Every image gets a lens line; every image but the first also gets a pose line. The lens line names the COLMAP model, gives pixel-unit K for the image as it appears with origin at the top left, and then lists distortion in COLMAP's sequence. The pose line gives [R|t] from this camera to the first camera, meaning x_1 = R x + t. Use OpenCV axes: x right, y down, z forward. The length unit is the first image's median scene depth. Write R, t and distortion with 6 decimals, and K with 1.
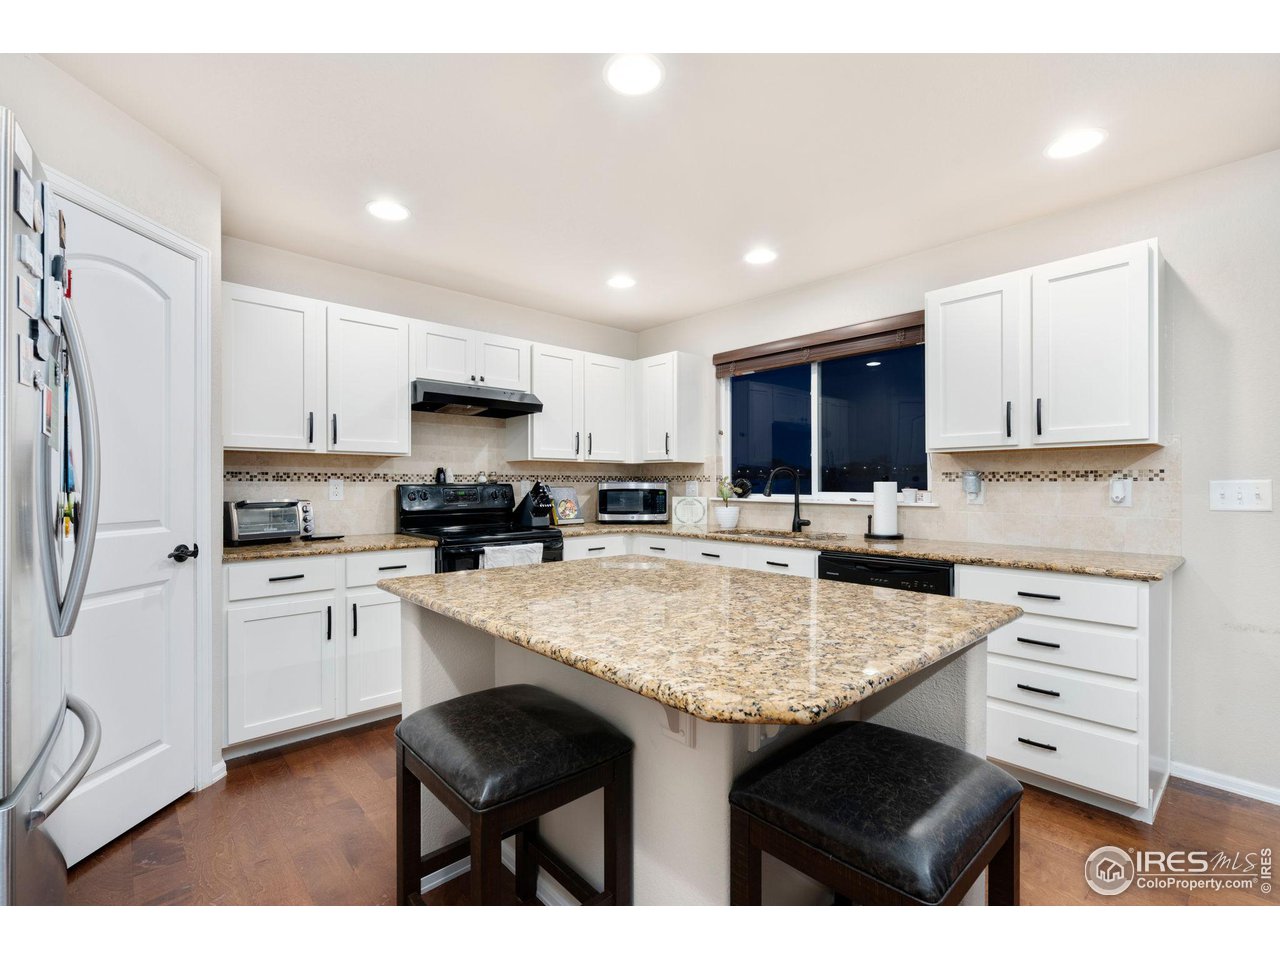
lens RADIAL K [[576.7, 0, 651.5], [0, 576.7, 477.3], [0, 0, 1]] dist [-0.010371, 0.000412]
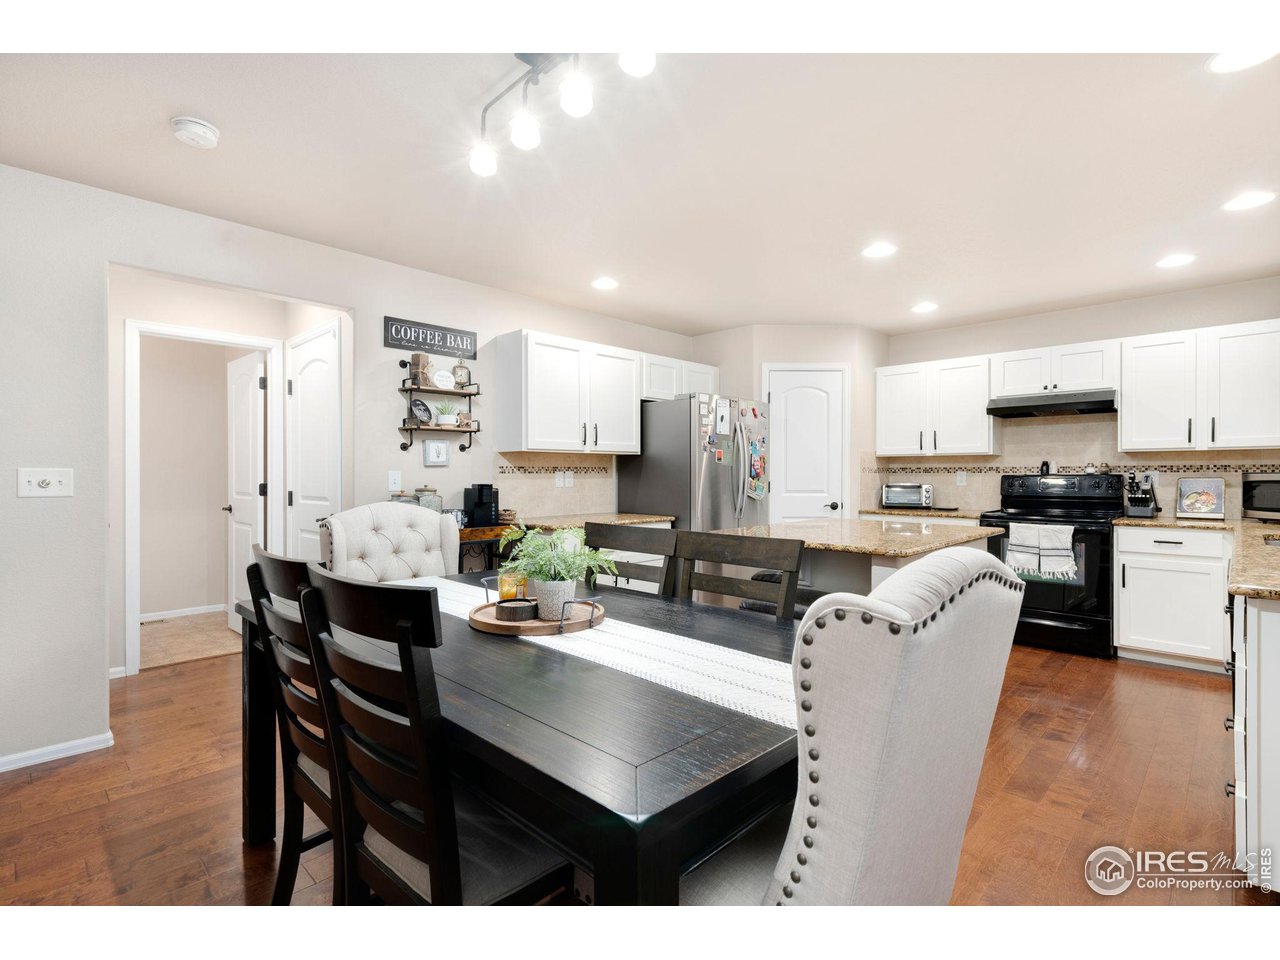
lens RADIAL K [[624.7, 0, 623.2], [0, 624.7, 472.0], [0, 0, 1]] dist [-0.012642, 0.000860]
pose [[0.017882, -0.002786, -0.999836, 1.083256], [0.014574, 0.999891, -0.002526, -0.003710], [0.999734, -0.014526, 0.017921, 0.090083]]
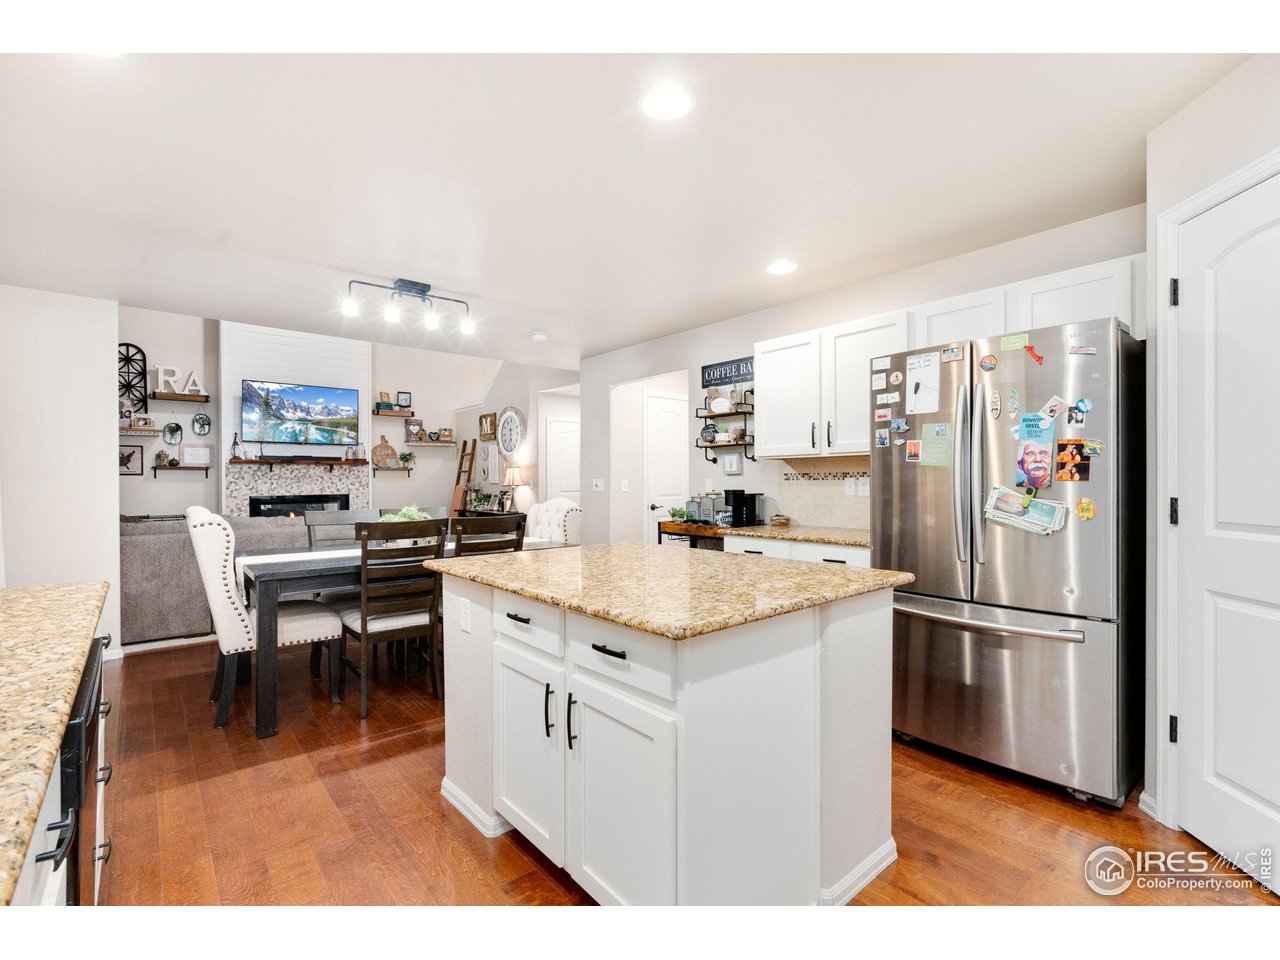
lens RADIAL K [[576.7, 0, 619.5], [0, 576.7, 478.1], [0, 0, 1]] dist [-0.010371, 0.000412]
pose [[-0.996388, 0.005472, 0.084745, -0.010872], [0.003719, 0.999776, -0.020830, 0.012357], [-0.084840, -0.020439, -0.996185, 1.169753]]
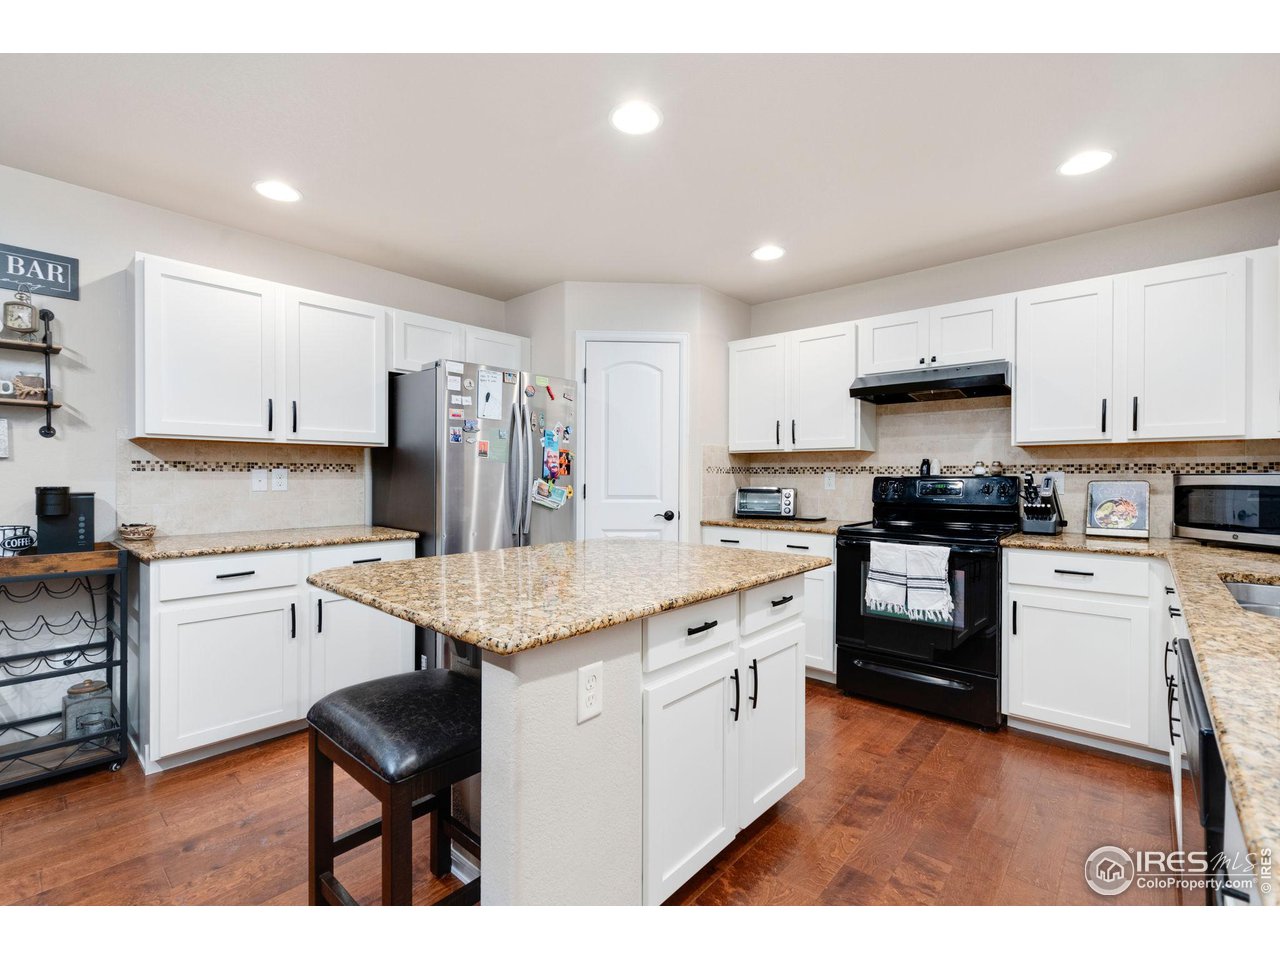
lens RADIAL K [[576.7, 0, 640.2], [0, 576.7, 474.7], [0, 0, 1]] dist [-0.010371, 0.000412]
pose [[0.080597, -0.001914, -0.996745, 0.626258], [0.010813, 0.999941, -0.001046, 0.006155], [0.996688, -0.010693, 0.080613, 0.521857]]
